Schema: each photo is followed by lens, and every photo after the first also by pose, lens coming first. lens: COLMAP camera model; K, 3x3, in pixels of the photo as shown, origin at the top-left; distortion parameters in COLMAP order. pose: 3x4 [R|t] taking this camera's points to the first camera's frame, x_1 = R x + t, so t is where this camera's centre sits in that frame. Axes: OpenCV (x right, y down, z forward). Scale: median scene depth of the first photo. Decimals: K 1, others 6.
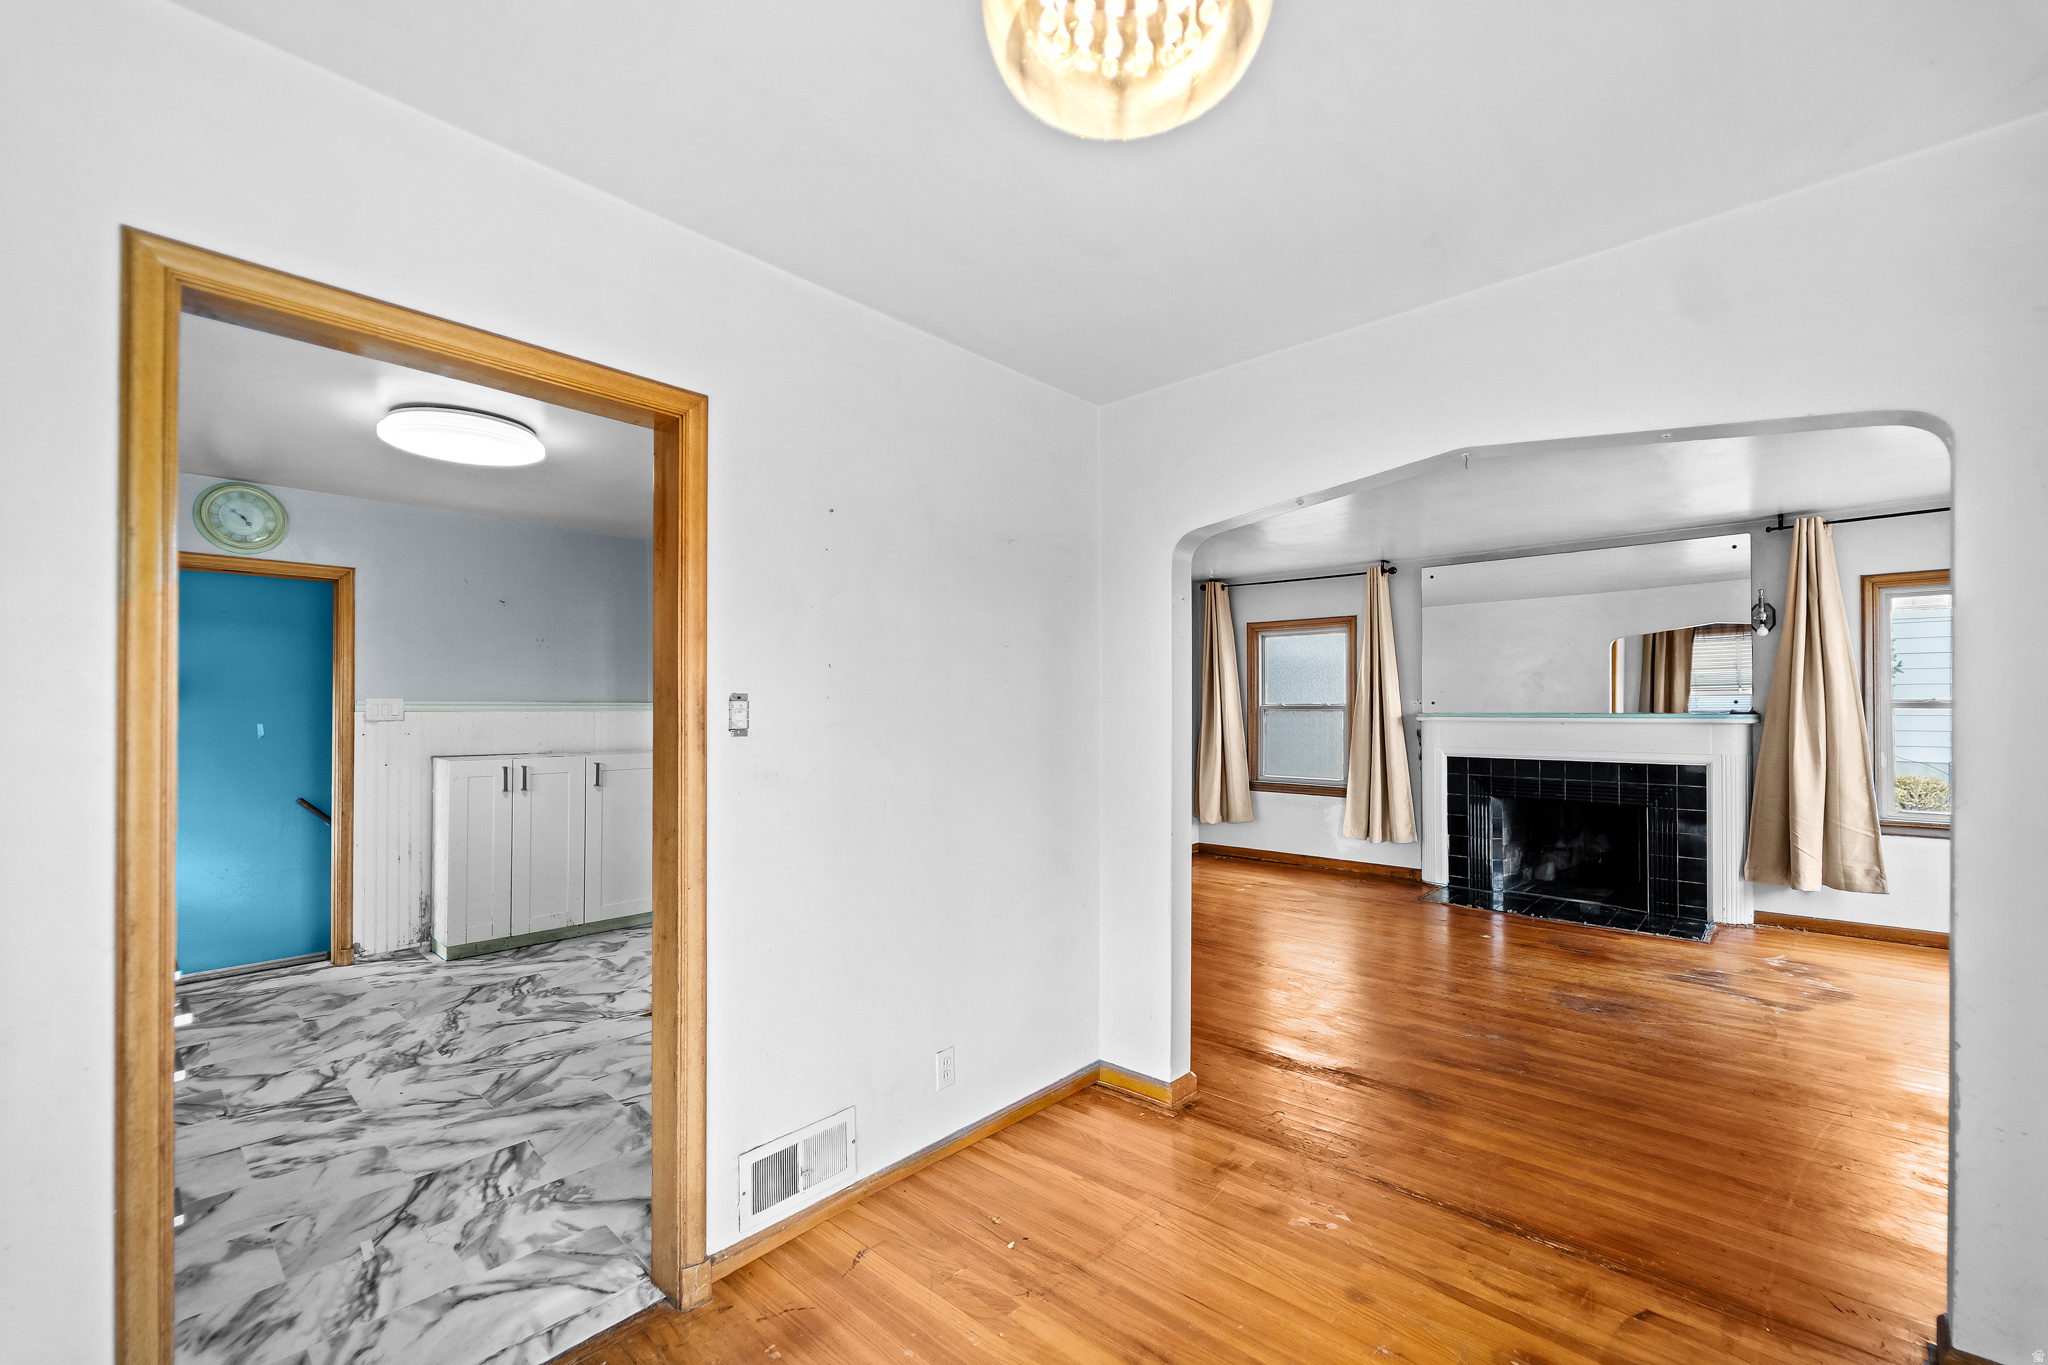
lens RADIAL K [[836.9, 0, 1031.4], [0, 836.9, 698.8], [0, 0, 1]] dist [0.000166, -0.001637]
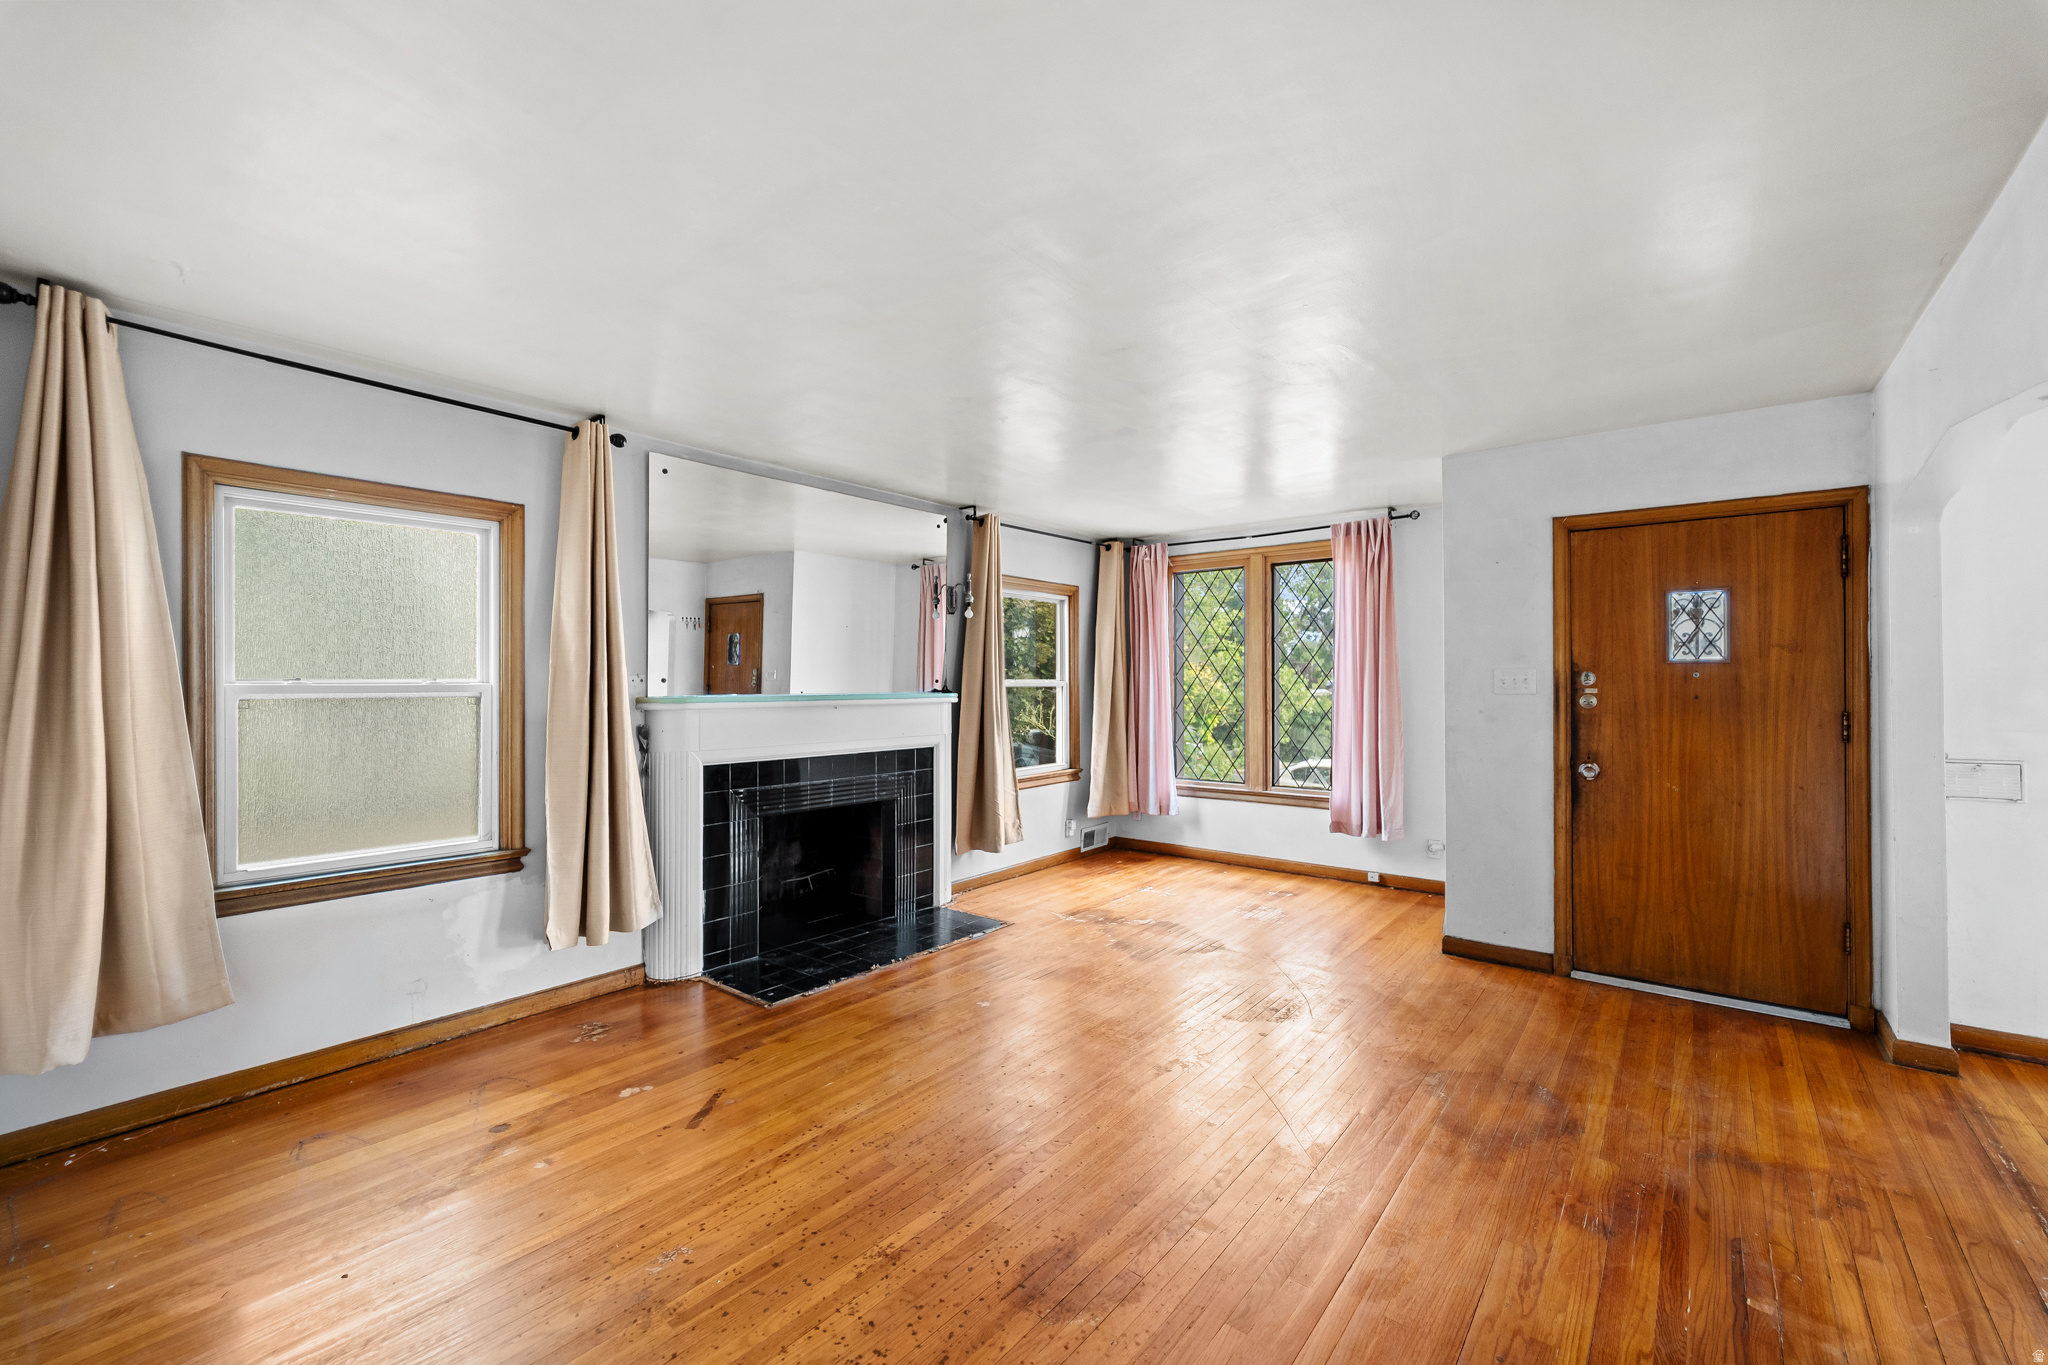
lens RADIAL K [[836.9, 0, 1019.9], [0, 836.9, 677.0], [0, 0, 1]] dist [0.000166, -0.001637]
pose [[-0.060221, 0.009776, 0.998137, -0.168743], [-0.006638, 0.999926, -0.010194, 0.009213], [-0.998163, -0.007240, -0.060152, 0.958367]]
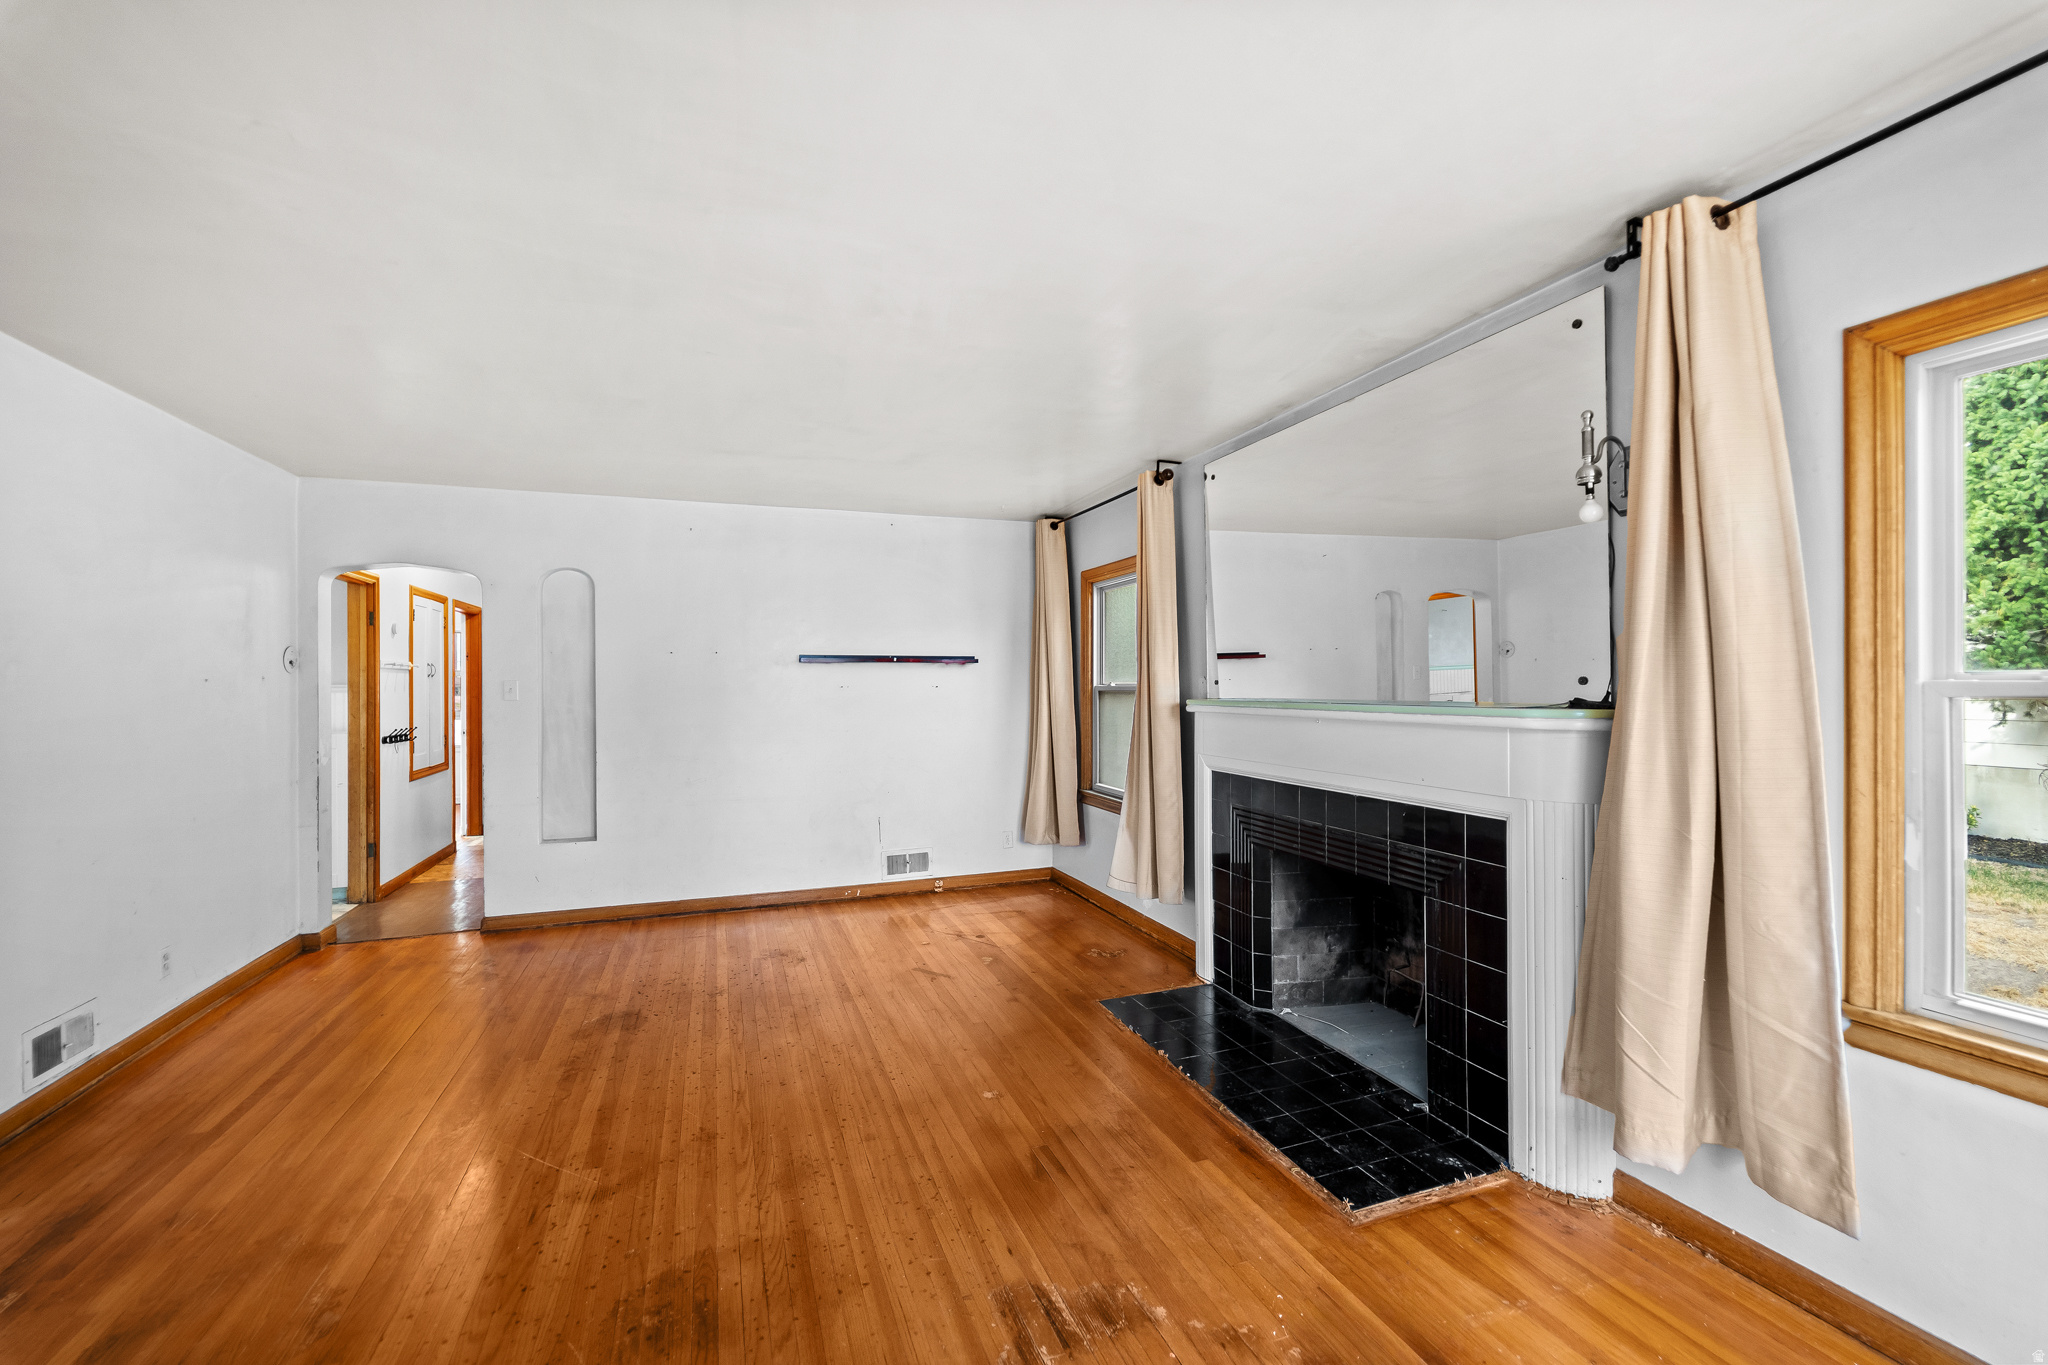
lens RADIAL K [[836.9, 0, 1030.9], [0, 836.9, 676.6], [0, 0, 1]] dist [0.000166, -0.001637]
pose [[0.891919, -0.006301, -0.452151, 0.779953], [0.006494, 0.999978, -0.001125, 0.000913], [0.452149, -0.001933, 0.891941, 0.479375]]
